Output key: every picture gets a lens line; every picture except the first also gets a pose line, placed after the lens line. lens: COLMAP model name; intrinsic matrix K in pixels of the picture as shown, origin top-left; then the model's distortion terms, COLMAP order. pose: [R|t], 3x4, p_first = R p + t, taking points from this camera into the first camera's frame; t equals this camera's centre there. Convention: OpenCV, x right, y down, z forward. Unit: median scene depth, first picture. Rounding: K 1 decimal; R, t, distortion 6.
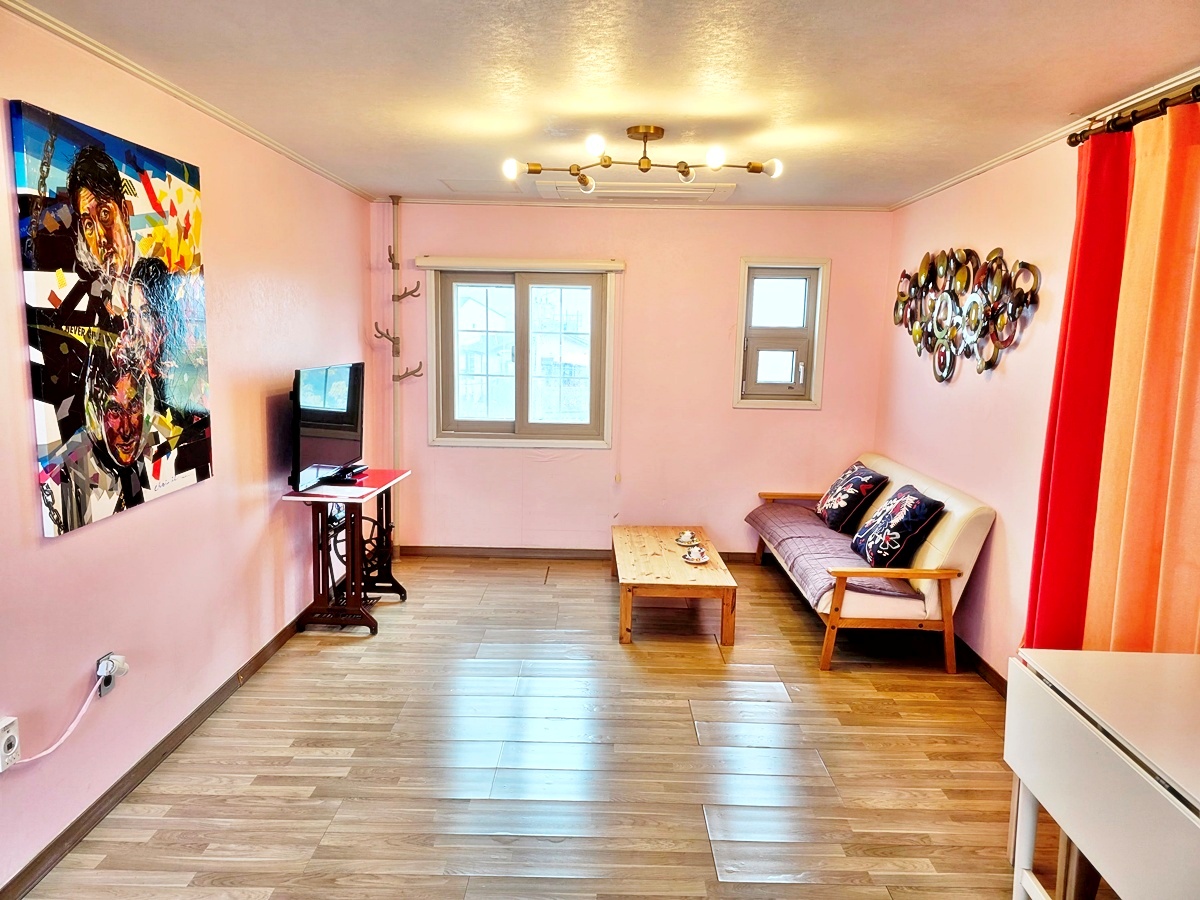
lens RADIAL K [[800.2, 0, 607.5], [0, 800.2, 433.6], [0, 0, 1]] dist [0.071805, -0.069345]
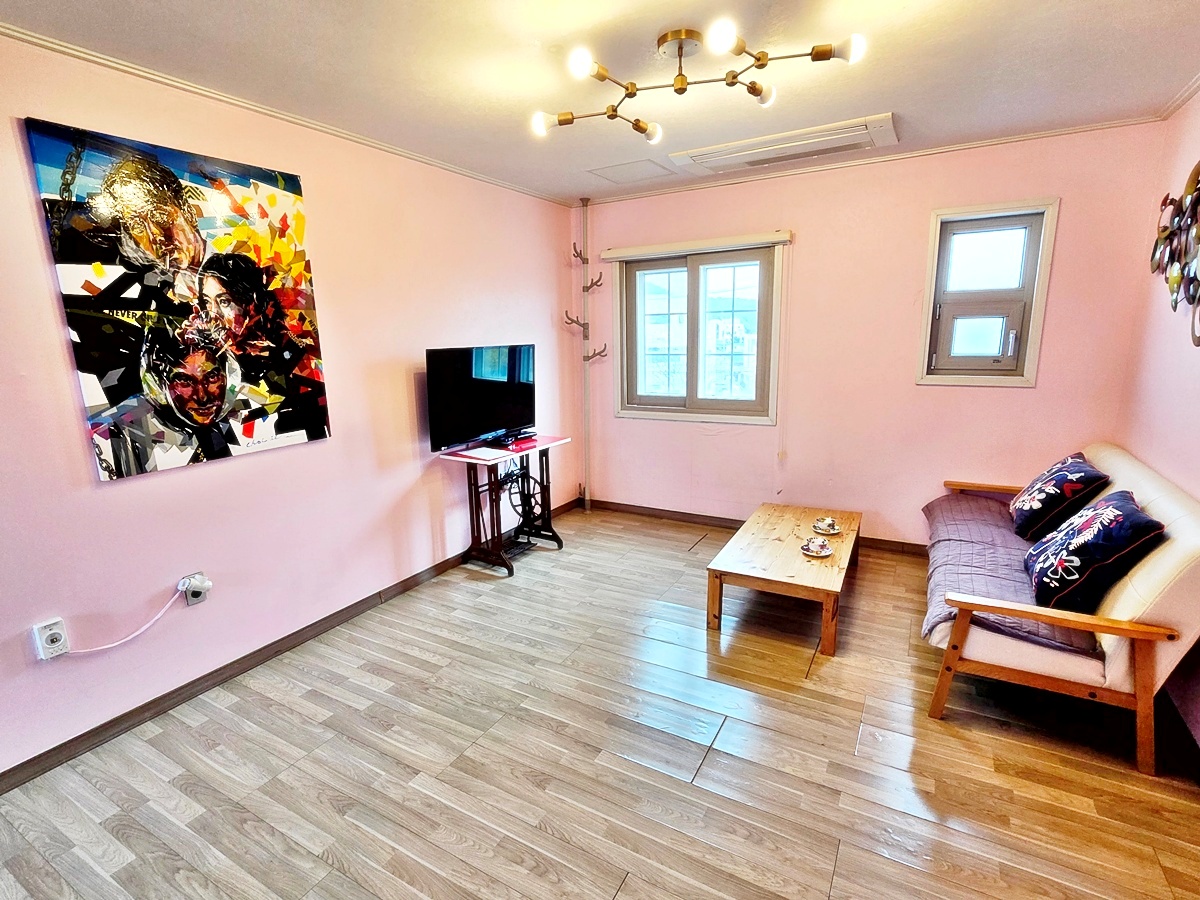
lens RADIAL K [[586.5, 0, 600.0], [0, 586.5, 450.0], [0, 0, 1]] dist [-0.002120, -0.001566]
pose [[0.866947, 0.057096, -0.495119, 0.241464], [-0.021106, 0.996731, 0.077984, -0.004005], [0.497954, -0.057158, 0.865318, 0.342599]]
